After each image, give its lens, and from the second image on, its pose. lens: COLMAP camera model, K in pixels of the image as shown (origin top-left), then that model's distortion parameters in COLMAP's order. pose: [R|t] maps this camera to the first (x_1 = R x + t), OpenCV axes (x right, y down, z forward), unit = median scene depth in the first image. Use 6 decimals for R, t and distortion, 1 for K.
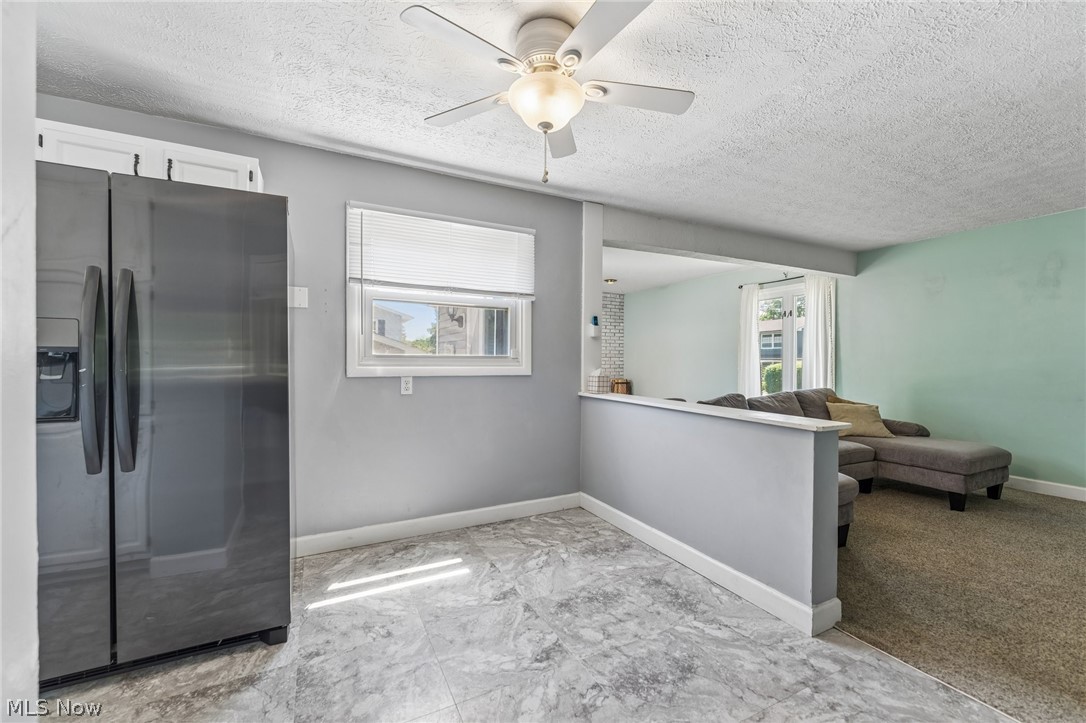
lens RADIAL K [[441.3, 0, 546.2], [0, 441.3, 360.1], [0, 0, 1]] dist [-0.000823, -0.000368]
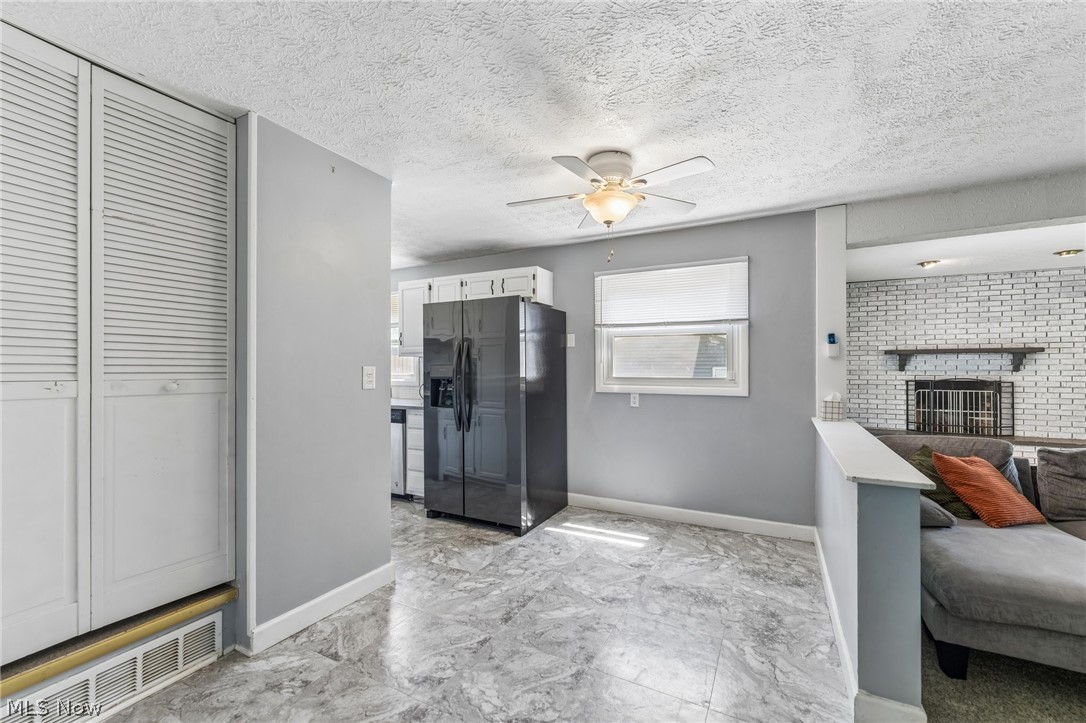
lens RADIAL K [[446.2, 0, 543.0], [0, 446.2, 361.5], [0, 0, 1]] dist [0.000453, -0.000051]
pose [[0.569785, -0.015597, -0.821646, 0.700485], [0.004746, 0.999866, -0.015689, -0.042794], [0.821780, 0.005040, 0.569783, 0.010139]]
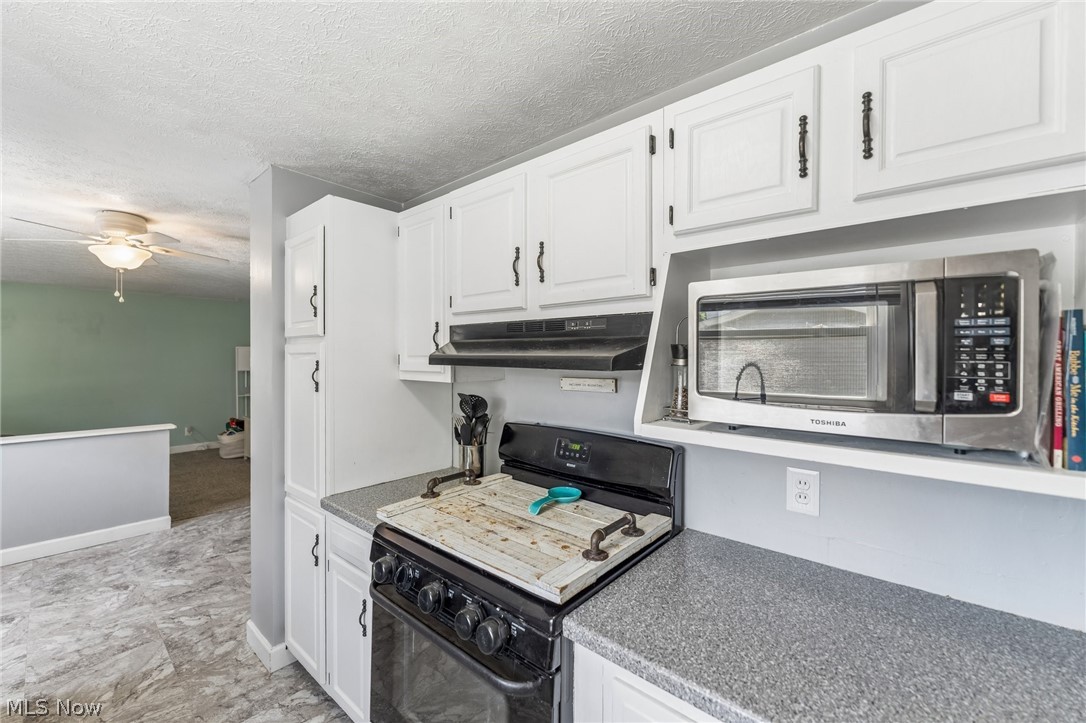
lens RADIAL K [[441.3, 0, 546.2], [0, 441.3, 360.1], [0, 0, 1]] dist [-0.000823, -0.000368]
pose [[-0.370997, -0.012402, 0.928551, -1.424347], [0.000617, 0.999907, 0.013602, -0.141535], [-0.928634, 0.005619, -0.370955, 0.083741]]
